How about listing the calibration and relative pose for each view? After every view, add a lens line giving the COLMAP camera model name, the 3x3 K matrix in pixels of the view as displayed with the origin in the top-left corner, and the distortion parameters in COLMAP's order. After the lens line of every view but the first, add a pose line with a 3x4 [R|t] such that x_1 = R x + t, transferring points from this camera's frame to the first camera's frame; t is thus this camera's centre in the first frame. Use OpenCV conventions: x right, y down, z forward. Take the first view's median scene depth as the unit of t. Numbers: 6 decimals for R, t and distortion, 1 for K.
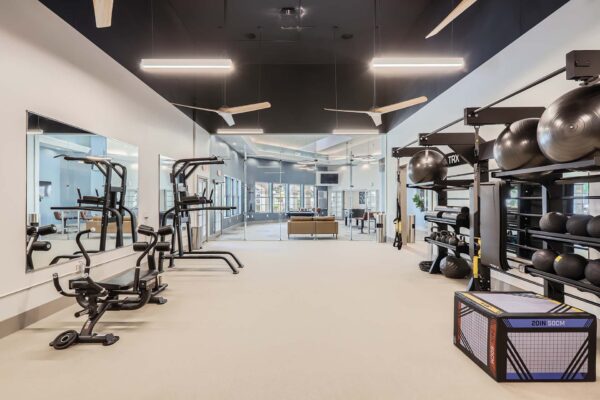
lens RADIAL K [[298.0, 0, 296.6], [0, 298.0, 202.0], [0, 0, 1]] dist [-0.002567, -0.000221]
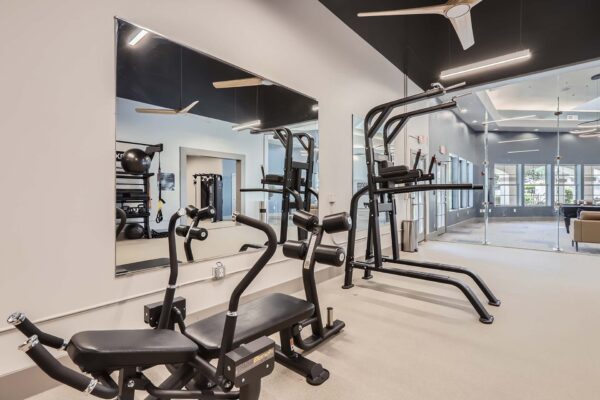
lens RADIAL K [[287.3, 0, 296.9], [0, 287.3, 195.2], [0, 0, 1]] dist [0.000691, 0.000206]
pose [[0.754356, -0.004343, -0.656452, -0.119930], [0.001191, 0.999986, -0.005248, 0.036712], [0.656465, 0.003177, 0.754350, 0.420159]]
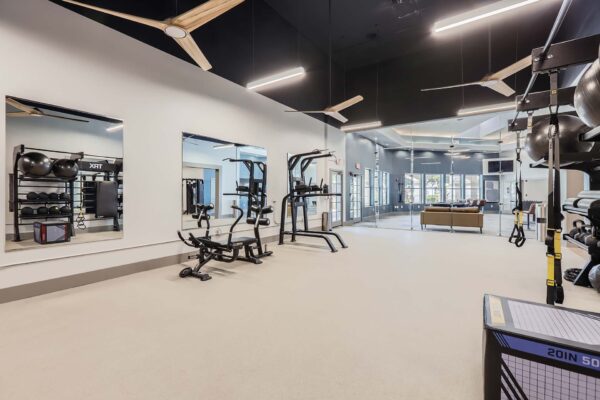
lens RADIAL K [[270.4, 0, 296.9], [0, 270.4, 195.6], [0, 0, 1]] dist [-0.004029, -0.000029]
pose [[0.823351, 0.003729, -0.567521, 0.245761], [-0.002722, 0.999993, 0.002623, 0.021330], [0.567526, -0.000615, 0.823355, 0.067452]]
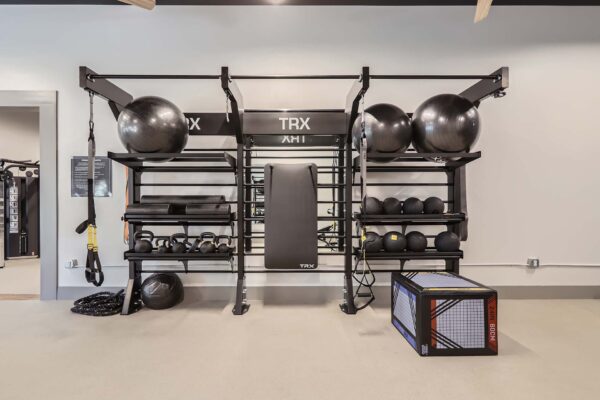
lens RADIAL K [[346.5, 0, 286.1], [0, 346.5, 201.5], [0, 0, 1]] dist [0.000475, 0.000193]
pose [[0.001979, -0.000633, 0.999998, -0.196675], [0.006336, 0.999980, 0.000621, 0.024007], [-0.999978, 0.006335, 0.001983, 0.639197]]
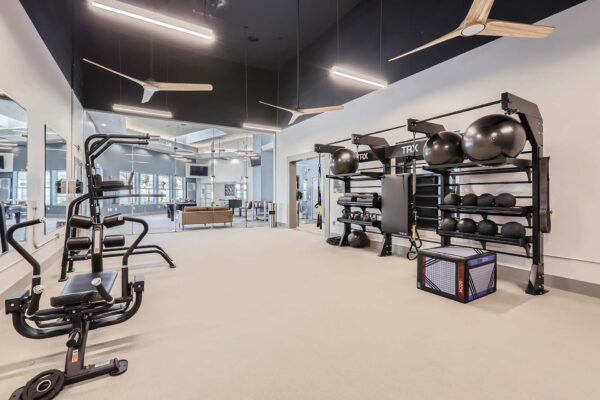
lens RADIAL K [[270.4, 0, 296.9], [0, 270.4, 195.6], [0, 0, 1]] dist [-0.004029, -0.000029]
pose [[0.859722, -0.003073, 0.510754, -0.276226], [0.002517, 0.999995, 0.001781, 0.020702], [-0.510757, -0.000245, 0.859725, 0.097566]]
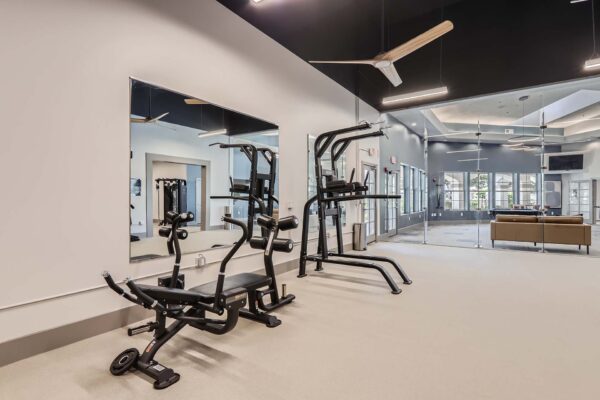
lens RADIAL K [[305.3, 0, 296.1], [0, 305.3, 200.5], [0, 0, 1]] dist [-0.001886, 0.000380]
pose [[0.822390, -0.000225, -0.568925, 0.002353], [0.000130, 1.000000, -0.000208, 0.028948], [0.568925, 0.000097, 0.822390, 0.284606]]
